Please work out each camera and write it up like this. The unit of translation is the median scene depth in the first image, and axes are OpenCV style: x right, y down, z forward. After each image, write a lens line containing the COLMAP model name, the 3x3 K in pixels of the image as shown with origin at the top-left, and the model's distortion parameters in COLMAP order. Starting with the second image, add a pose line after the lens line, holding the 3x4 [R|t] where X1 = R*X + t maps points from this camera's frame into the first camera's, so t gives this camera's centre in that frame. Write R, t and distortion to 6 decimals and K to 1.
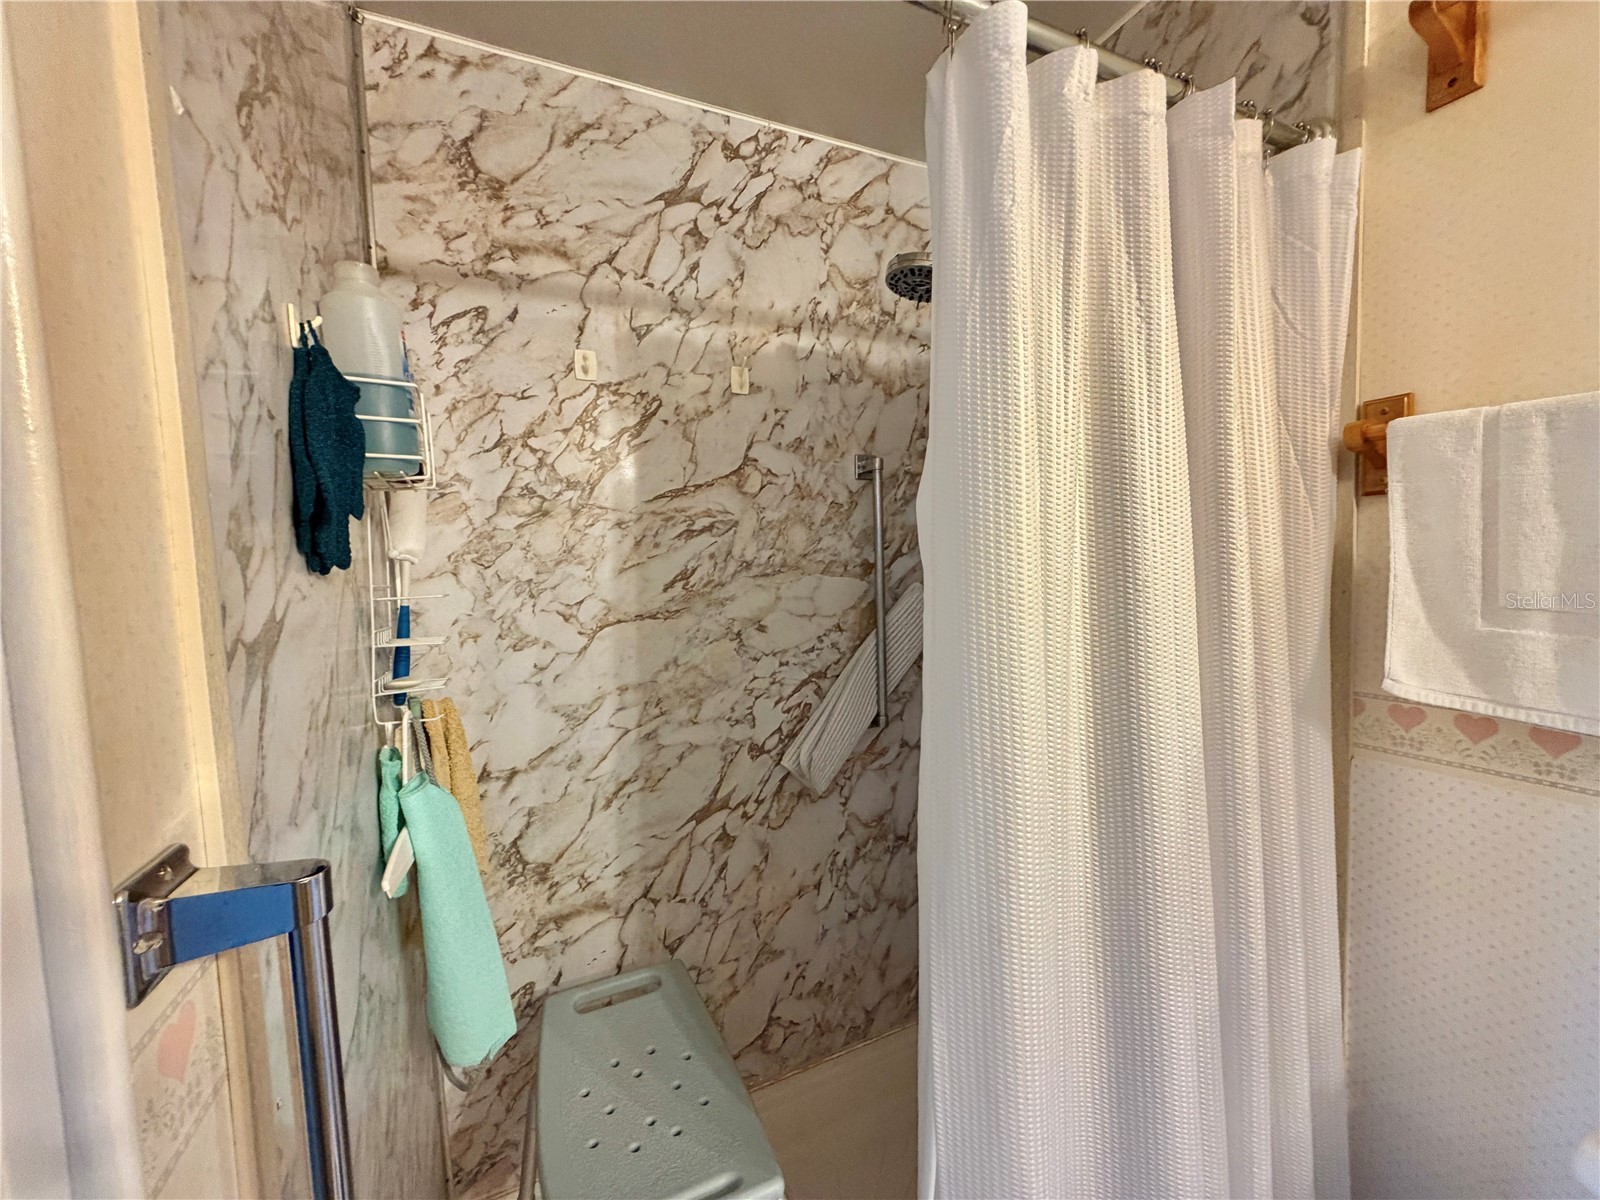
lens RADIAL K [[637.1, 0, 797.0], [0, 637.1, 599.5], [0, 0, 1]] dist [0.000304, -0.000488]
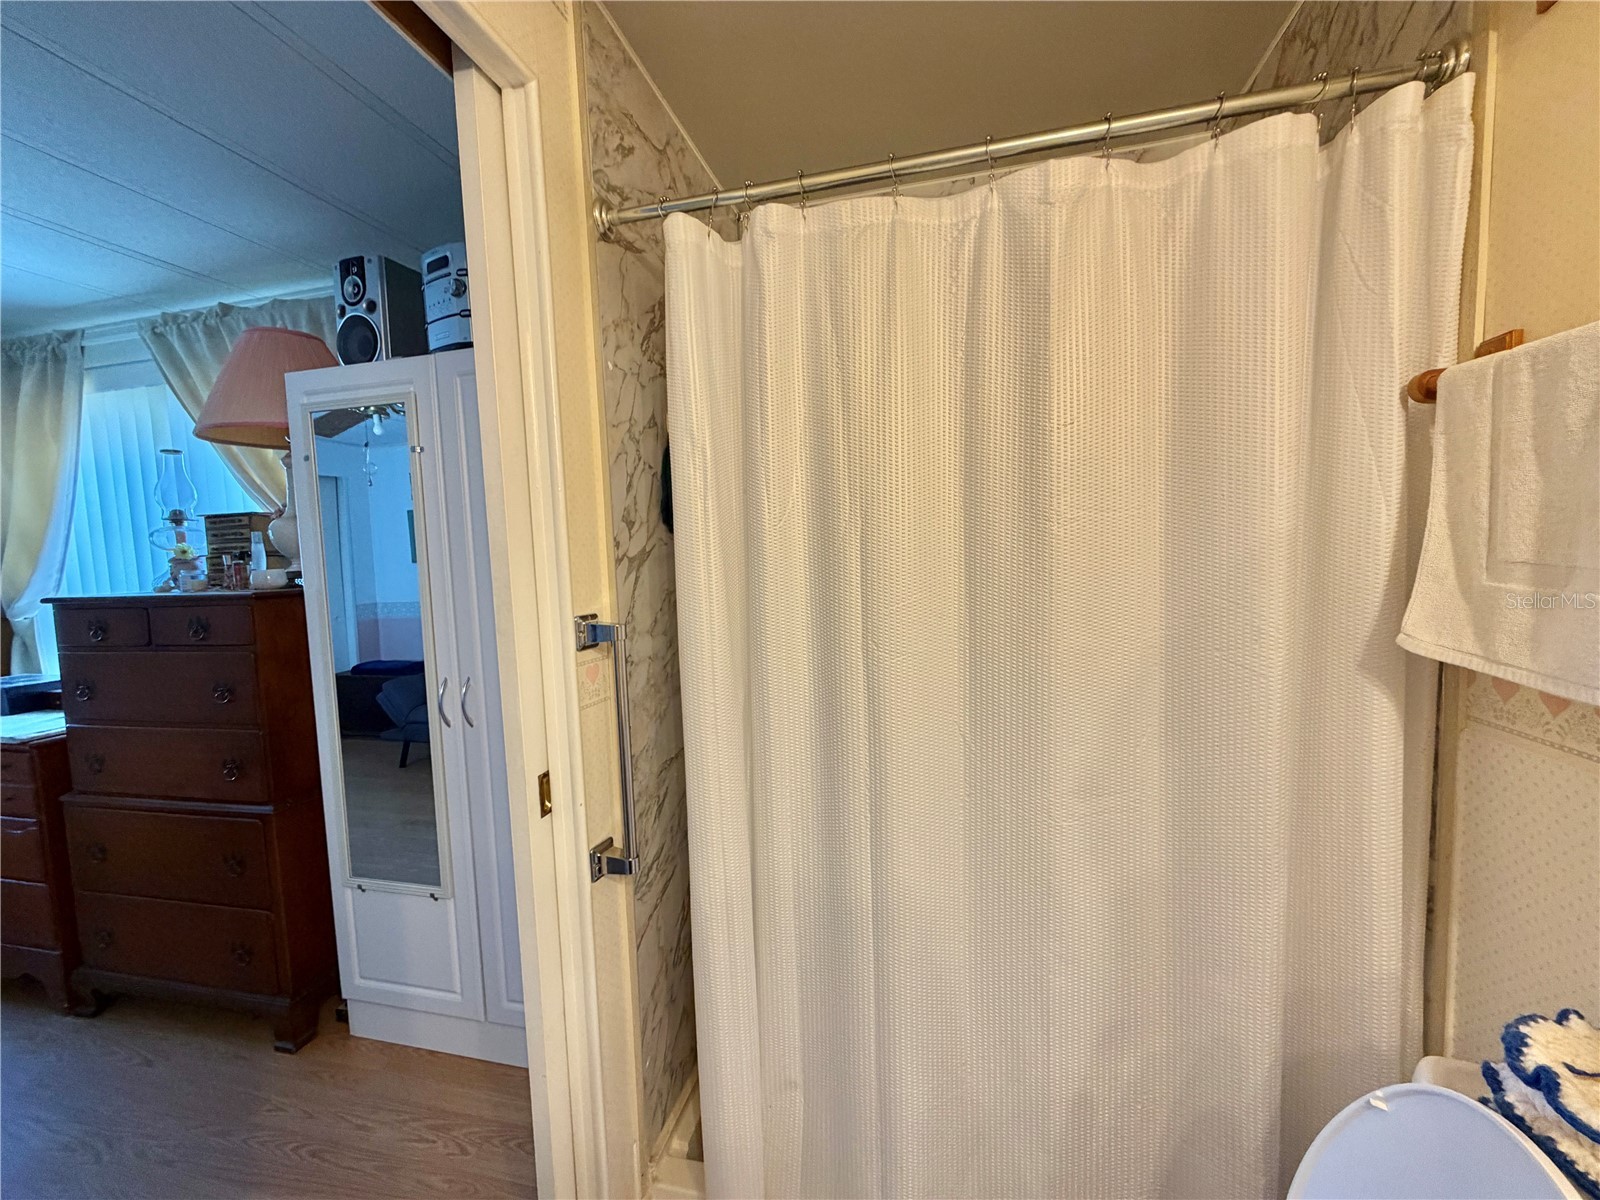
lens RADIAL K [[637.1, 0, 799.0], [0, 637.1, 599.4], [0, 0, 1]] dist [0.000304, -0.000488]
pose [[0.778850, 0.055374, -0.624761, 0.874841], [-0.035086, 0.998382, 0.044749, 0.063981], [0.626228, -0.012932, 0.779533, -0.409265]]
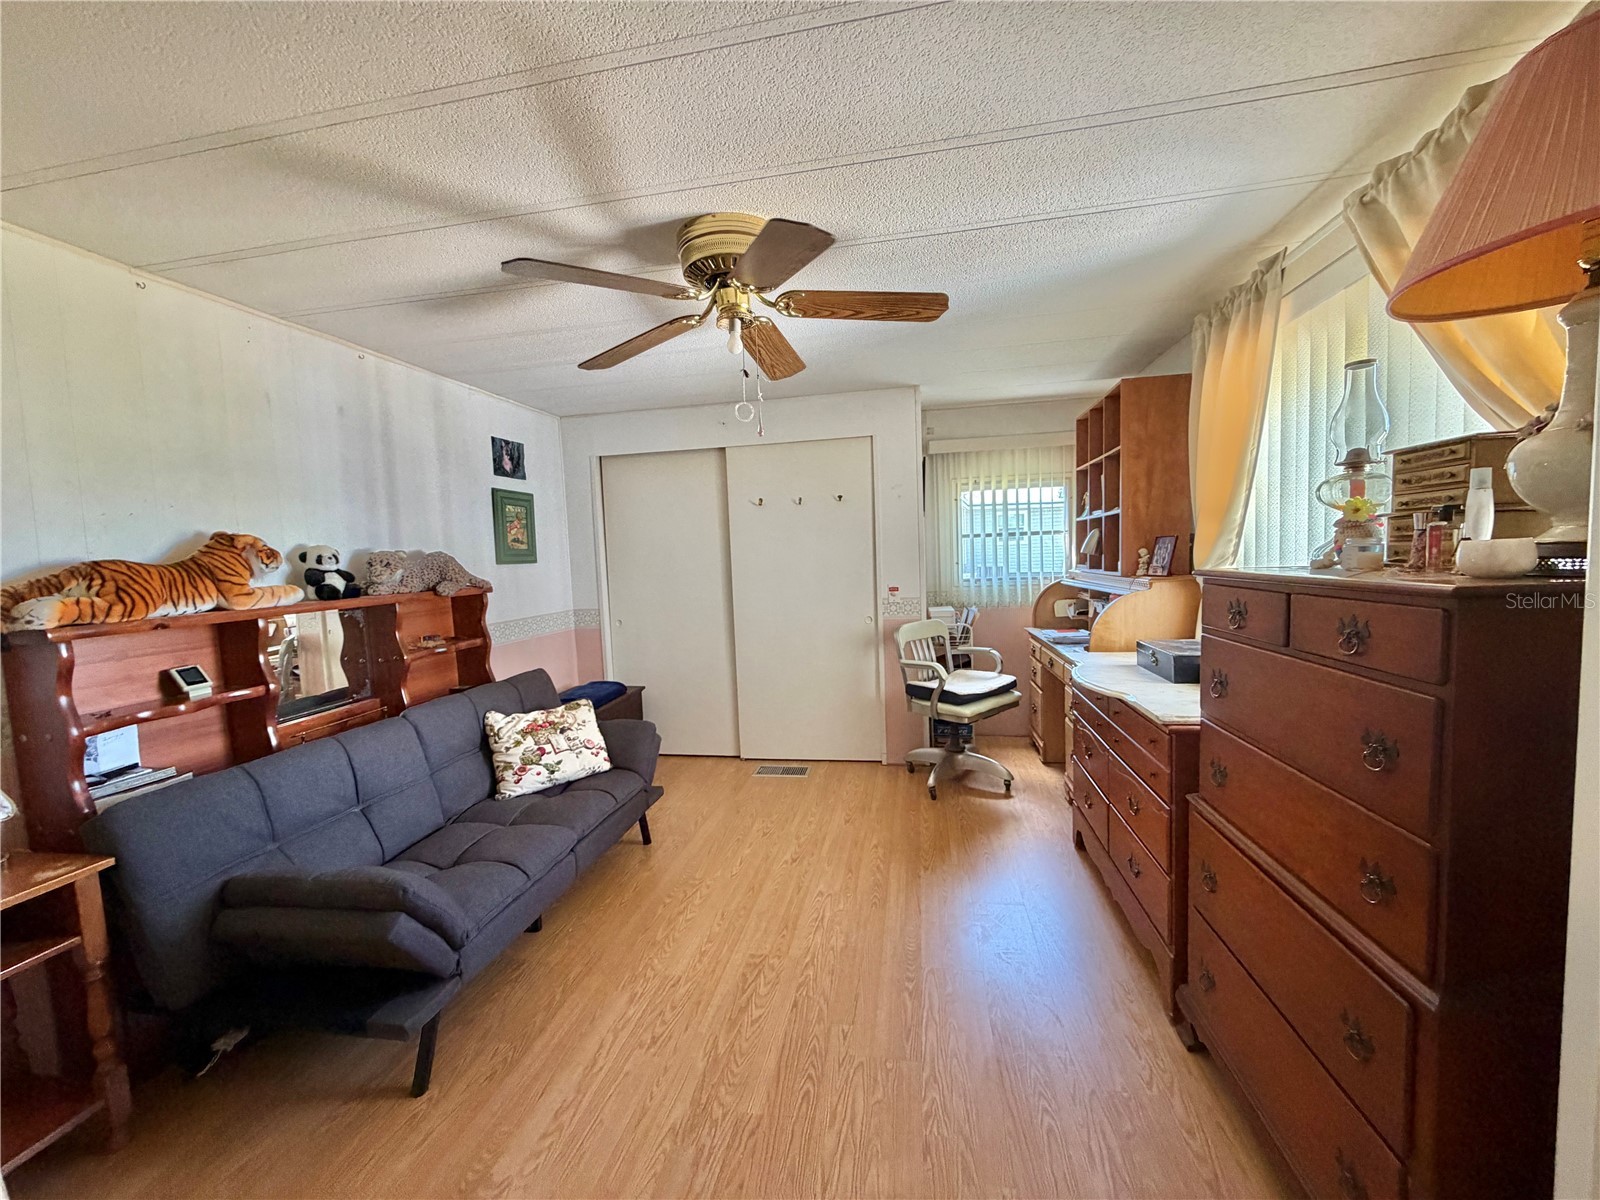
lens RADIAL K [[637.1, 0, 795.7], [0, 637.1, 602.8], [0, 0, 1]] dist [0.000304, -0.000488]
pose [[-0.583884, 0.120149, -0.802897, -0.542346], [0.007665, 0.989760, 0.142538, 0.067109], [0.811801, 0.077072, -0.578826, -0.138497]]
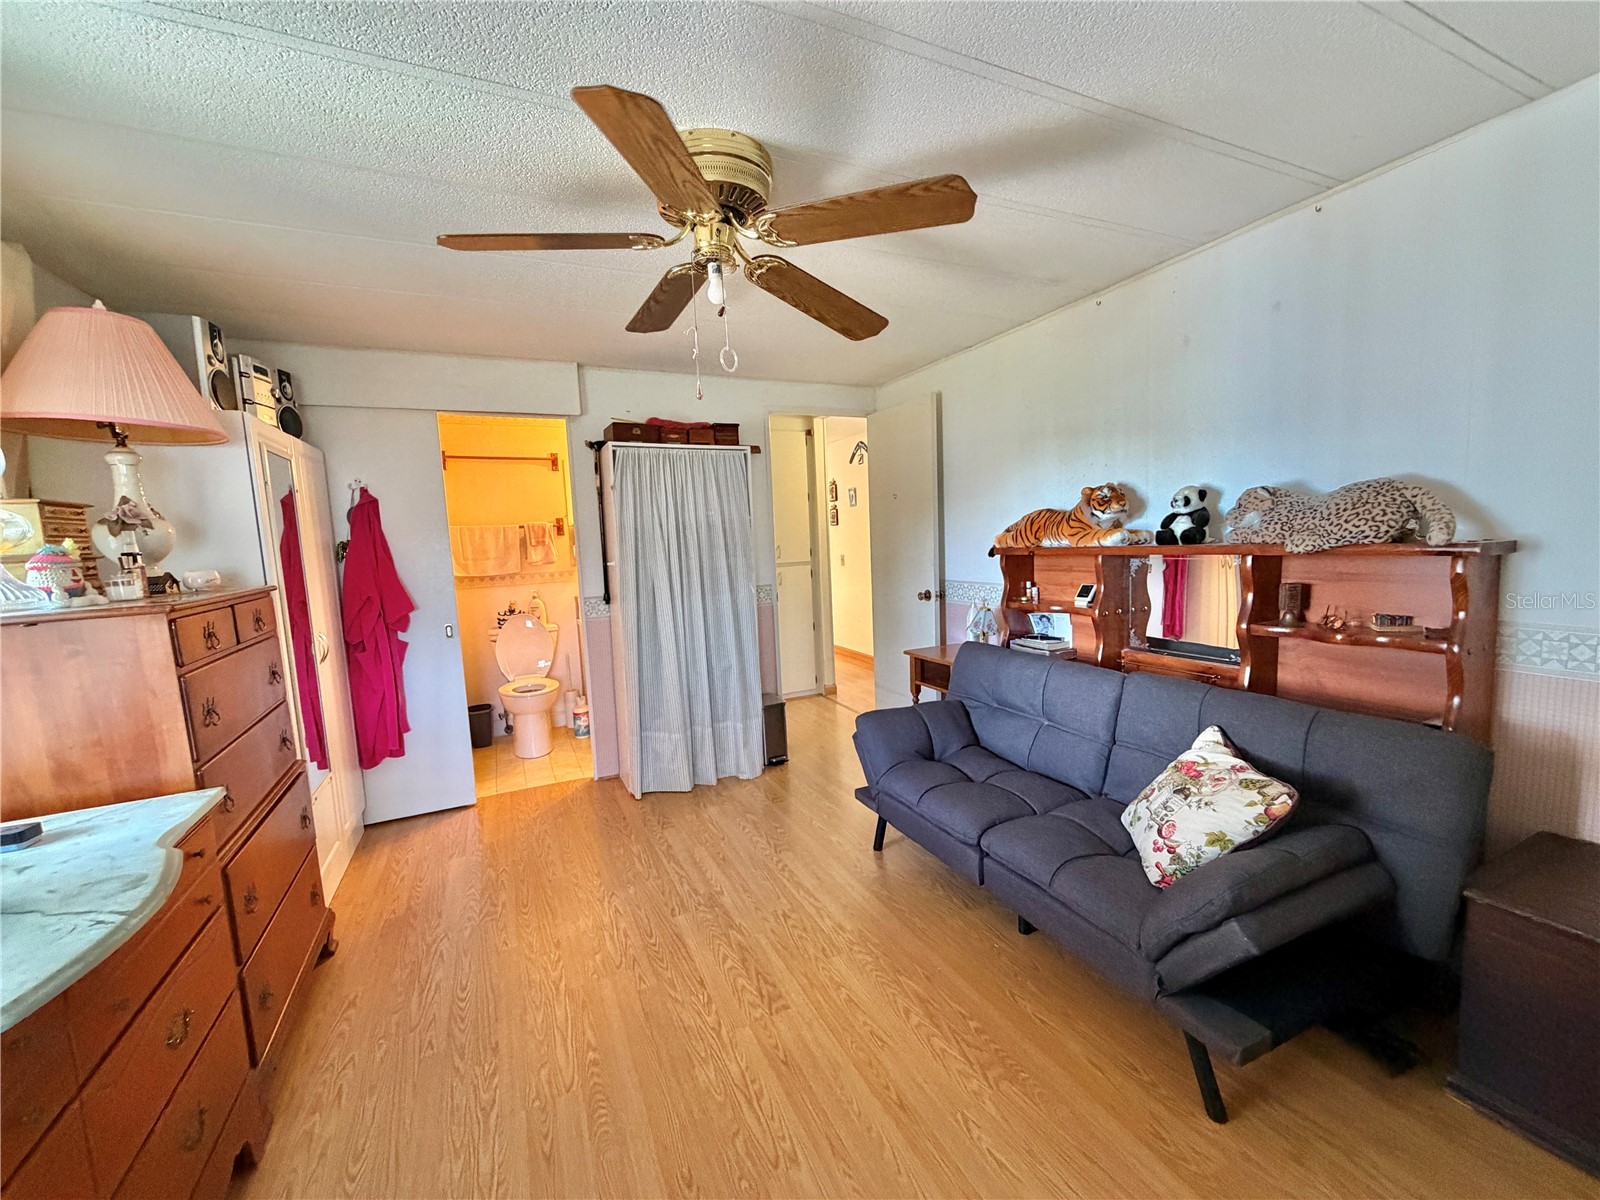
lens RADIAL K [[637.1, 0, 805.4], [0, 637.1, 597.8], [0, 0, 1]] dist [0.000304, -0.000488]
pose [[-0.014223, -0.077320, 0.996905, -5.133606], [0.122754, 0.989329, 0.078484, 0.299383], [-0.992335, 0.123490, -0.004580, -2.204912]]
